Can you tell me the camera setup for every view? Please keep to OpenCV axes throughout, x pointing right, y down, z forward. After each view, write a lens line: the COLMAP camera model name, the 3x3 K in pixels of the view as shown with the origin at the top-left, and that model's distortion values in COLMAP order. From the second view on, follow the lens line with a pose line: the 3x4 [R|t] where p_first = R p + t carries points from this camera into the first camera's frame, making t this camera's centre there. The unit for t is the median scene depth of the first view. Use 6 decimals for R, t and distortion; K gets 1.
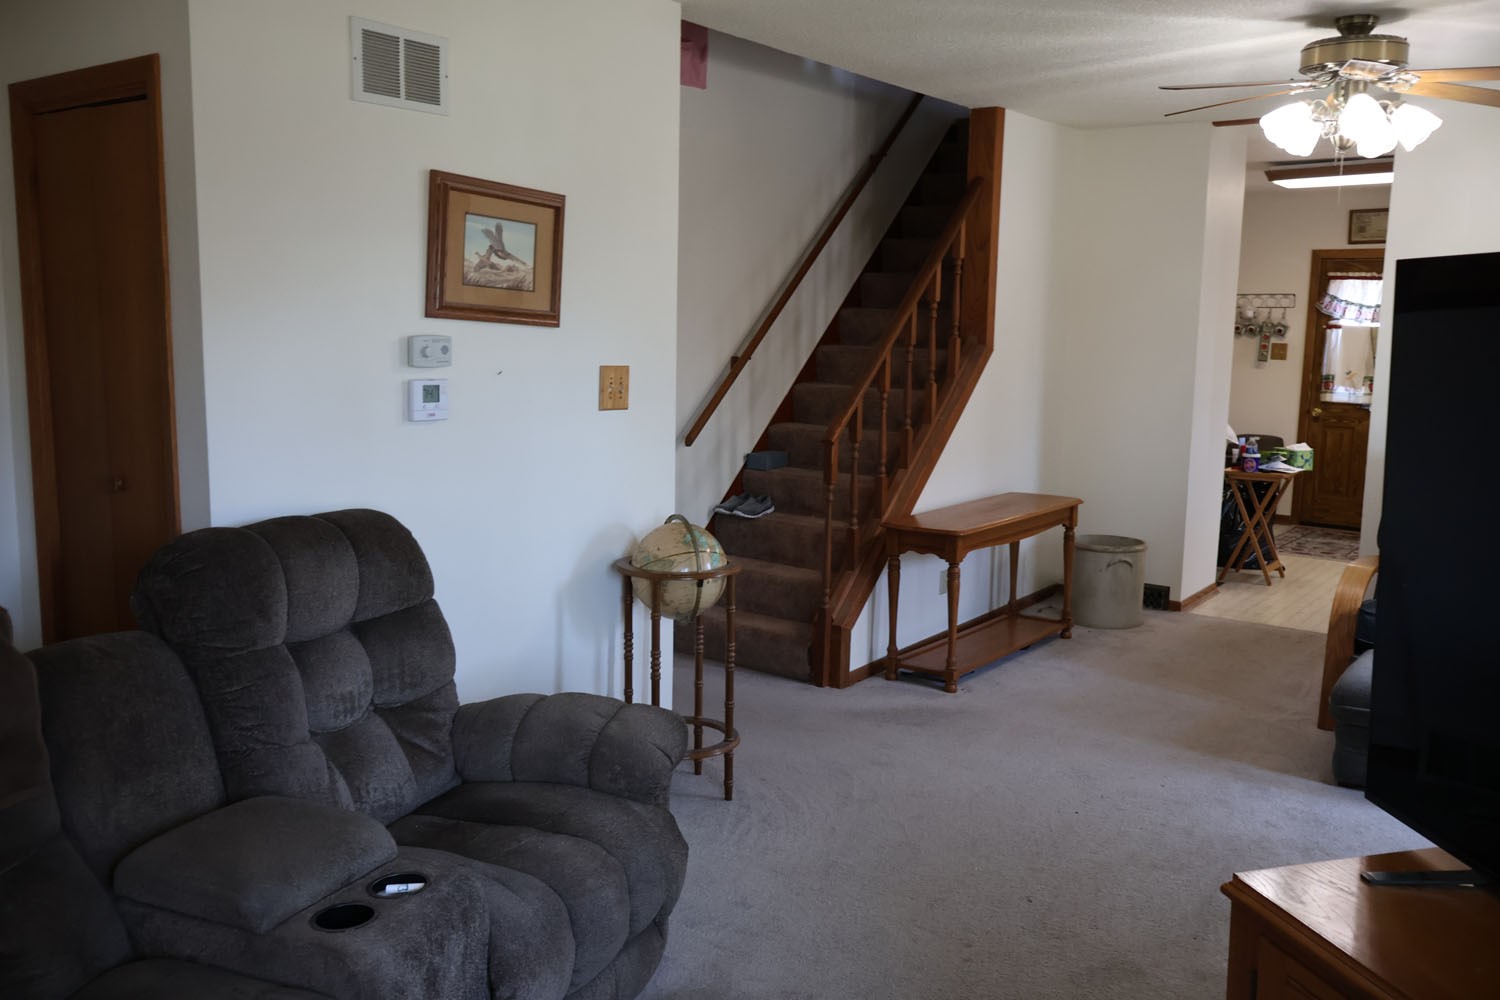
lens RADIAL K [[1266.0, 0, 748.0], [0, 1266.0, 496.5], [0, 0, 1]] dist [0.016758, 0.000680]
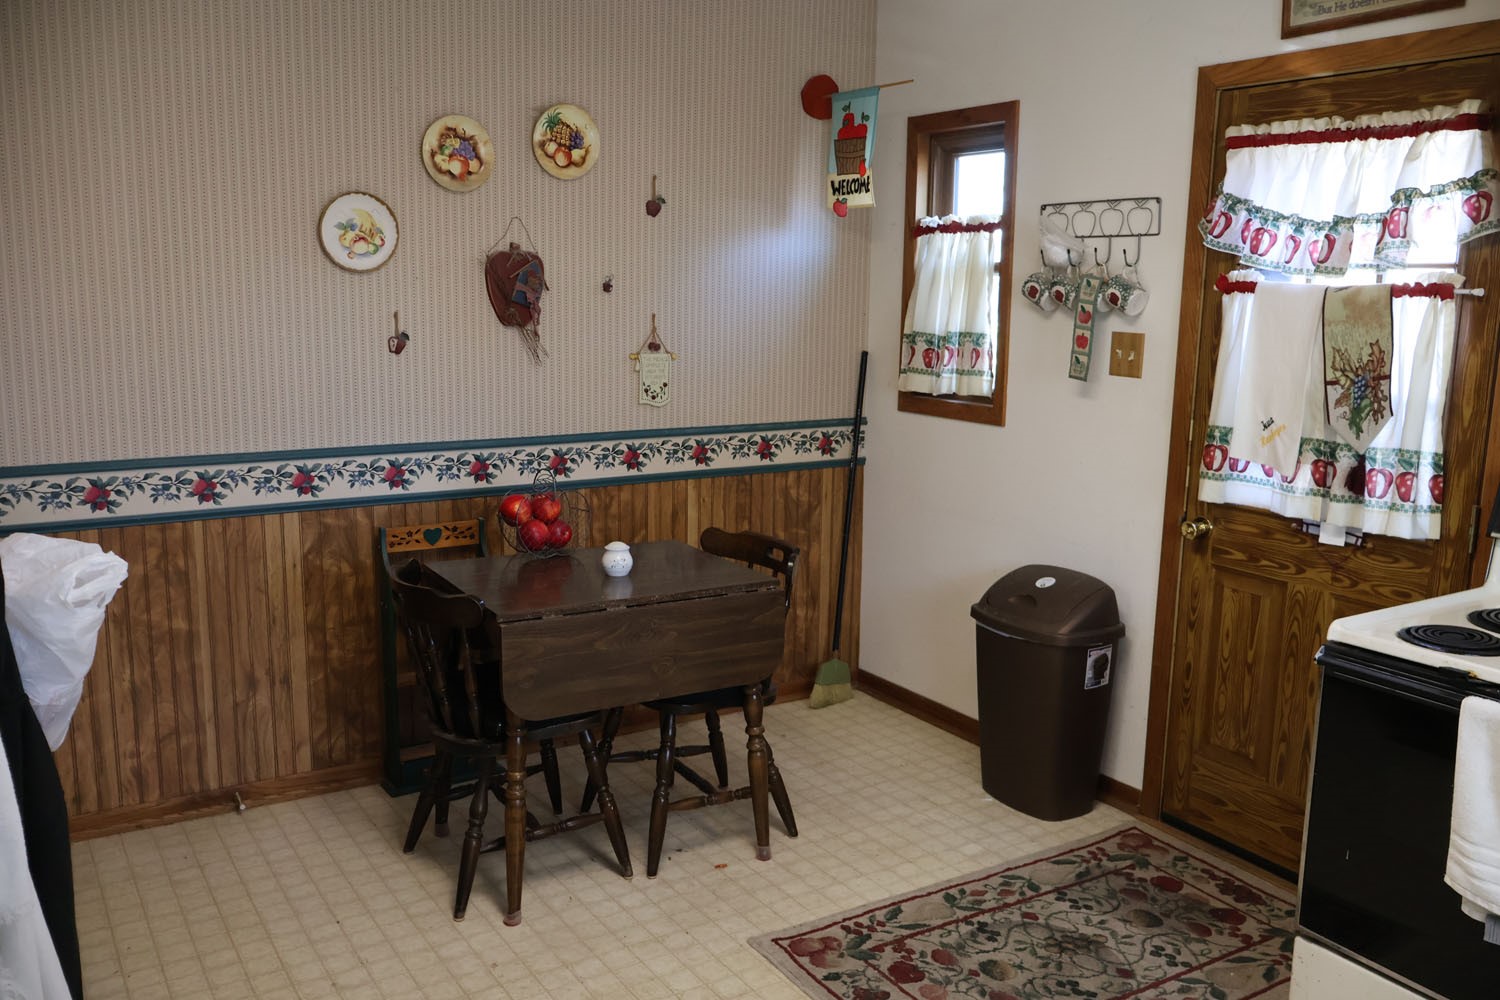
lens RADIAL K [[1266.0, 0, 751.9], [0, 1266.0, 497.3], [0, 0, 1]] dist [0.016758, 0.000680]
pose [[0.930372, 0.053974, -0.362623, 0.468767], [-0.041821, 0.998272, 0.041288, -0.086066], [0.364225, -0.023248, 0.931021, 0.634348]]
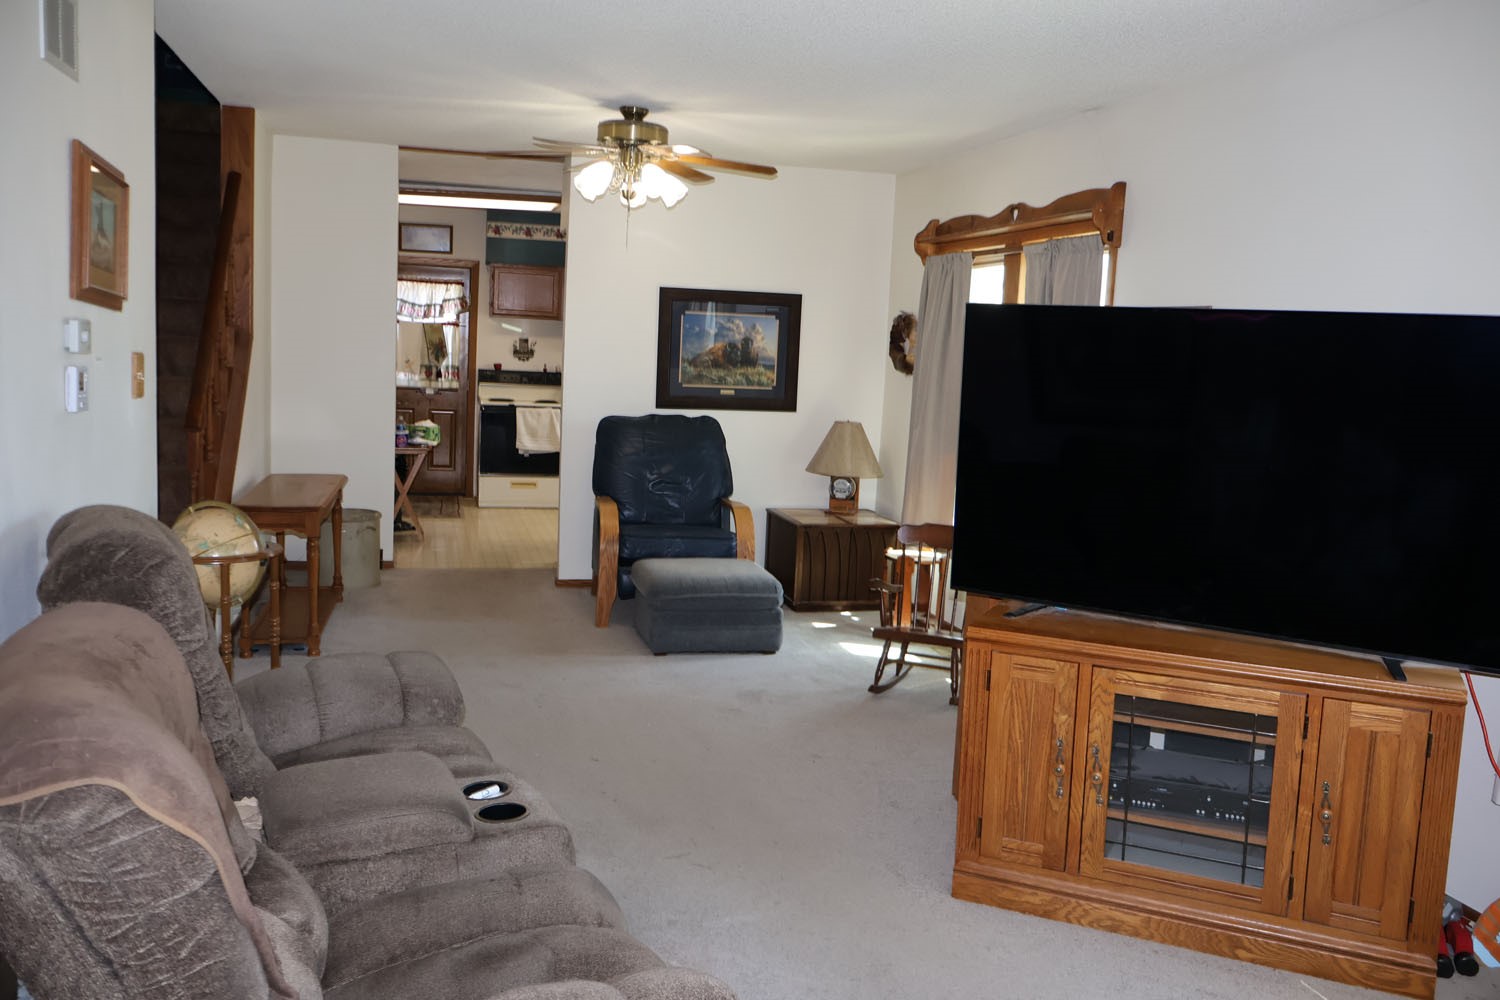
lens RADIAL K [[1266.0, 0, 750.7], [0, 1266.0, 501.1], [0, 0, 1]] dist [0.016758, 0.000680]
pose [[0.638199, -0.078260, 0.765884, -0.231919], [0.067075, 0.996689, 0.045951, -0.000924], [-0.766944, 0.022046, 0.641335, 0.008850]]
